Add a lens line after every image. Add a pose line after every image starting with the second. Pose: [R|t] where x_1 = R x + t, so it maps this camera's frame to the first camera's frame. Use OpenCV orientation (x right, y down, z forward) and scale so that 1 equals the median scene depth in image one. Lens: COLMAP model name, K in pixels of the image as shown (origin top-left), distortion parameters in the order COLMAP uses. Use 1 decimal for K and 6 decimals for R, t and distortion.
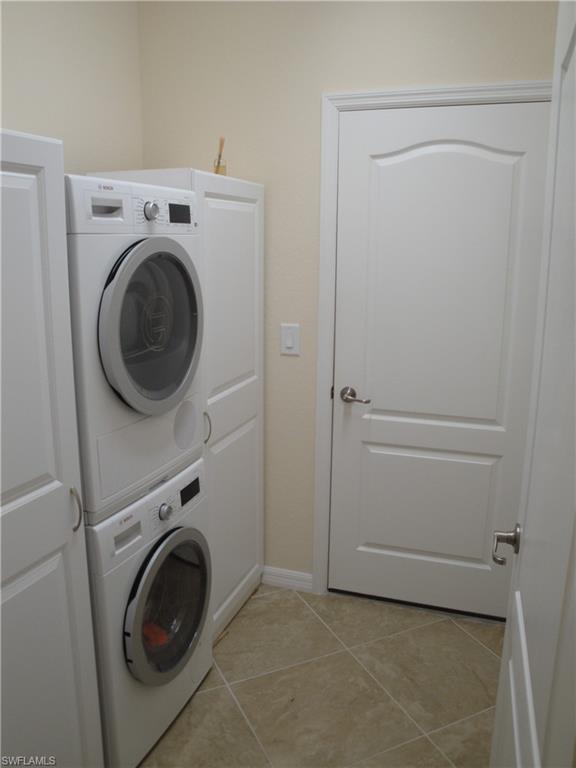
lens RADIAL K [[628.4, 0, 288.0], [0, 628.4, 384.0], [0, 0, 1]] dist [-0.164529, 0.136151]
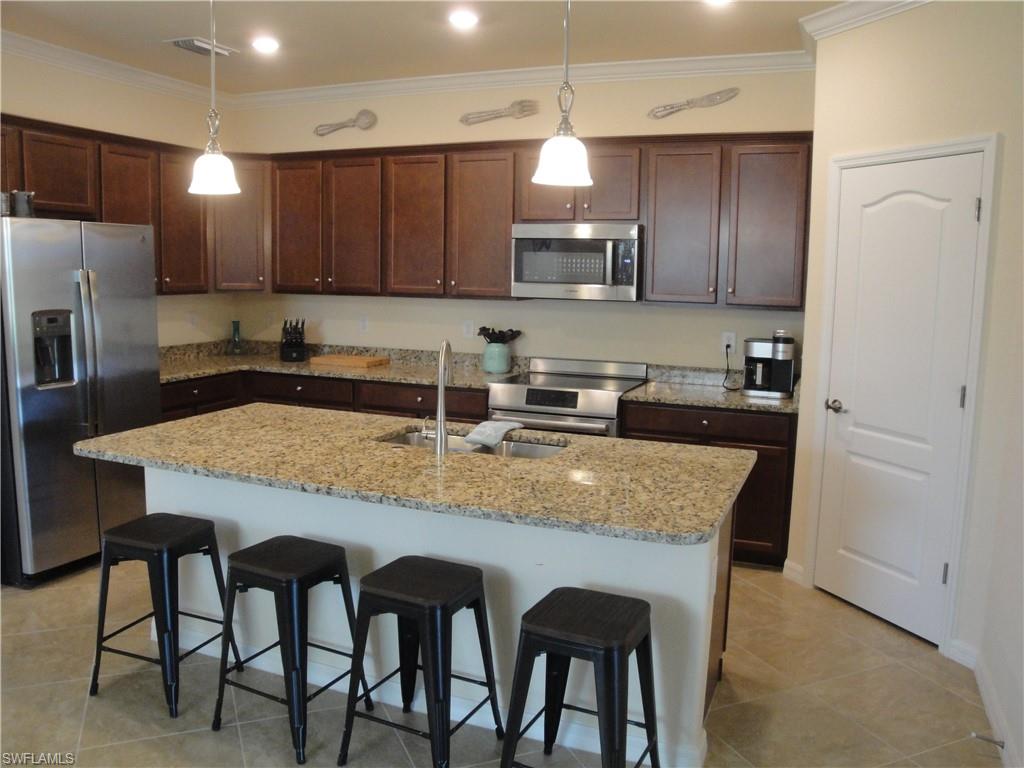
lens RADIAL K [[837.9, 0, 508.5], [0, 837.9, 379.7], [0, 0, 1]] dist [-0.164529, 0.136151]
pose [[0.653035, 0.101857, -0.750447, 0.903989], [-0.175162, 0.984360, -0.018820, 0.110548], [0.736793, 0.143739, 0.660662, -0.495087]]
